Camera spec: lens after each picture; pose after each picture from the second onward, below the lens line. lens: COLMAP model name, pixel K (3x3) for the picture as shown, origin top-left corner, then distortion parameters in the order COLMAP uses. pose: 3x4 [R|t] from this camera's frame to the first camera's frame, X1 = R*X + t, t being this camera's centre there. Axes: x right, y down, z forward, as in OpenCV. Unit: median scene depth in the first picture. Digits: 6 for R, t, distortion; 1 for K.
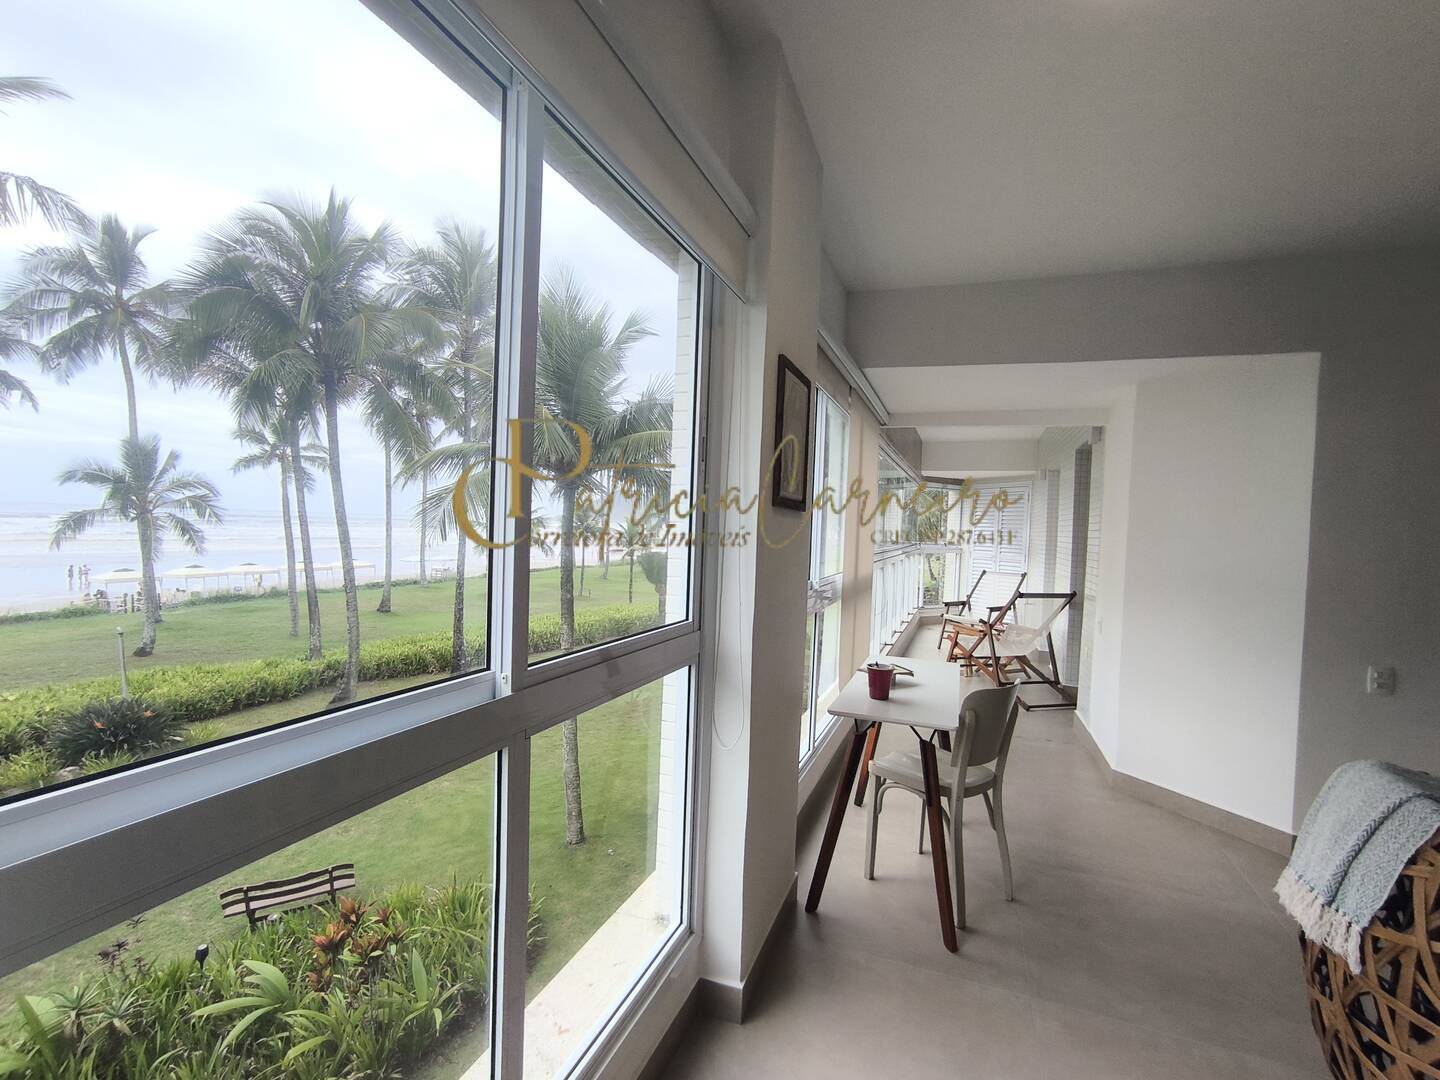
lens RADIAL K [[653.0, 0, 720.0], [0, 653.0, 540.0], [0, 0, 1]] dist [0.001989, 0.000447]
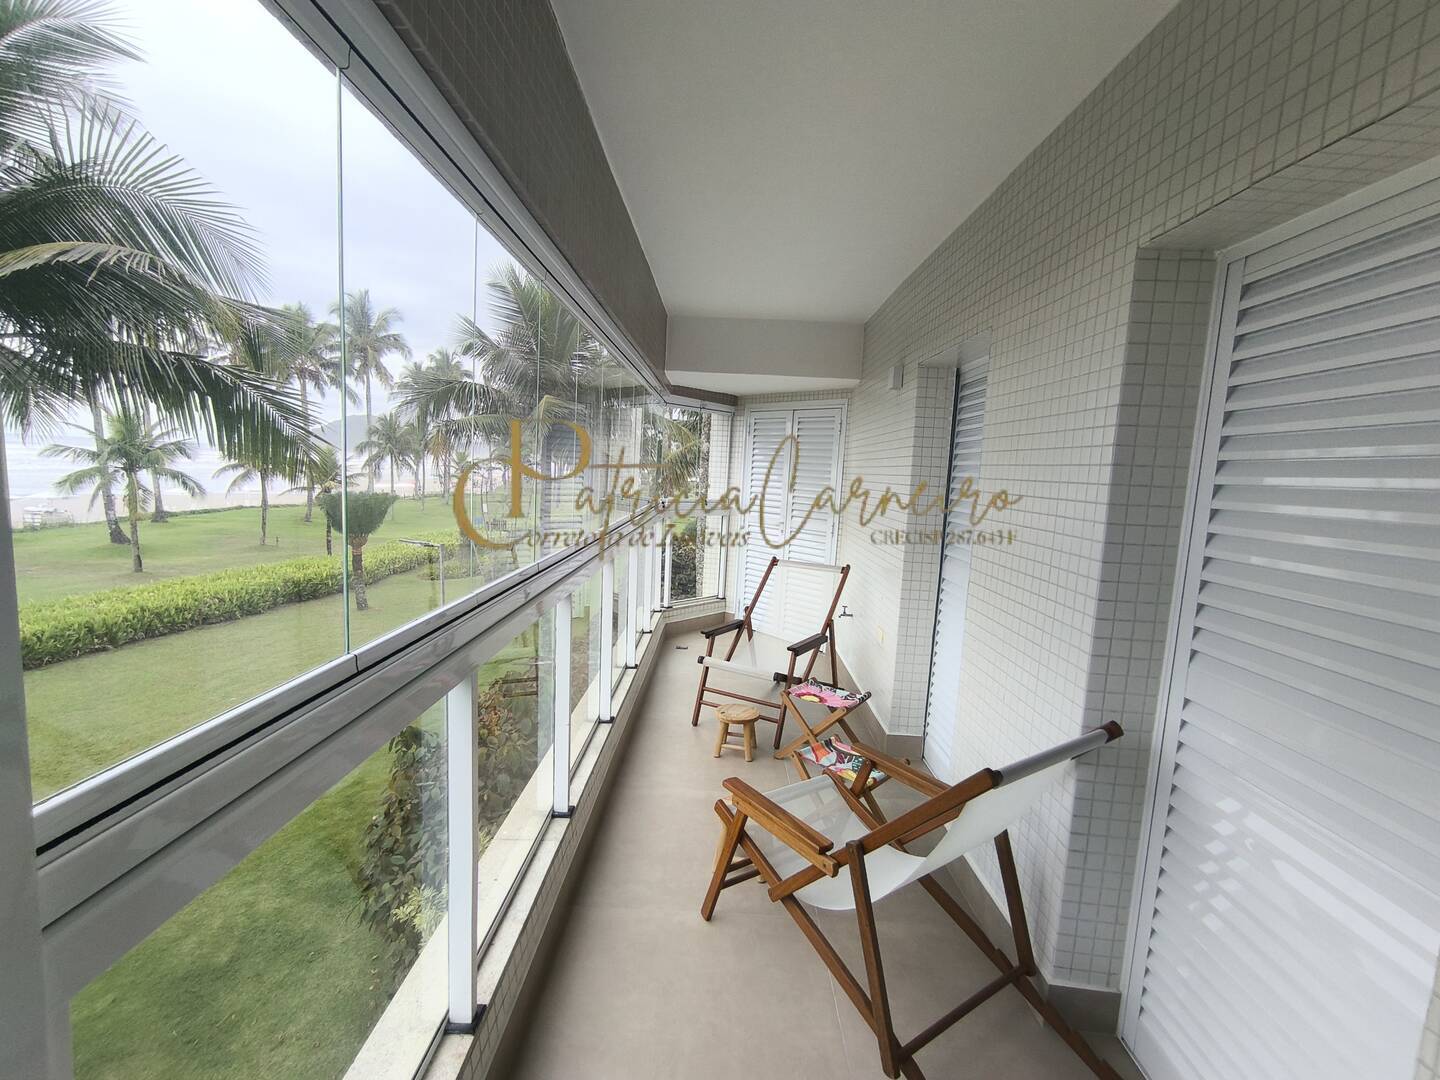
lens RADIAL K [[653.0, 0, 720.0], [0, 653.0, 540.0], [0, 0, 1]] dist [0.001989, 0.000447]
pose [[0.936469, -0.021843, 0.350070, 0.171652], [-0.014015, 0.994932, 0.099573, -0.022015], [-0.350471, -0.098154, 0.931416, 0.510472]]
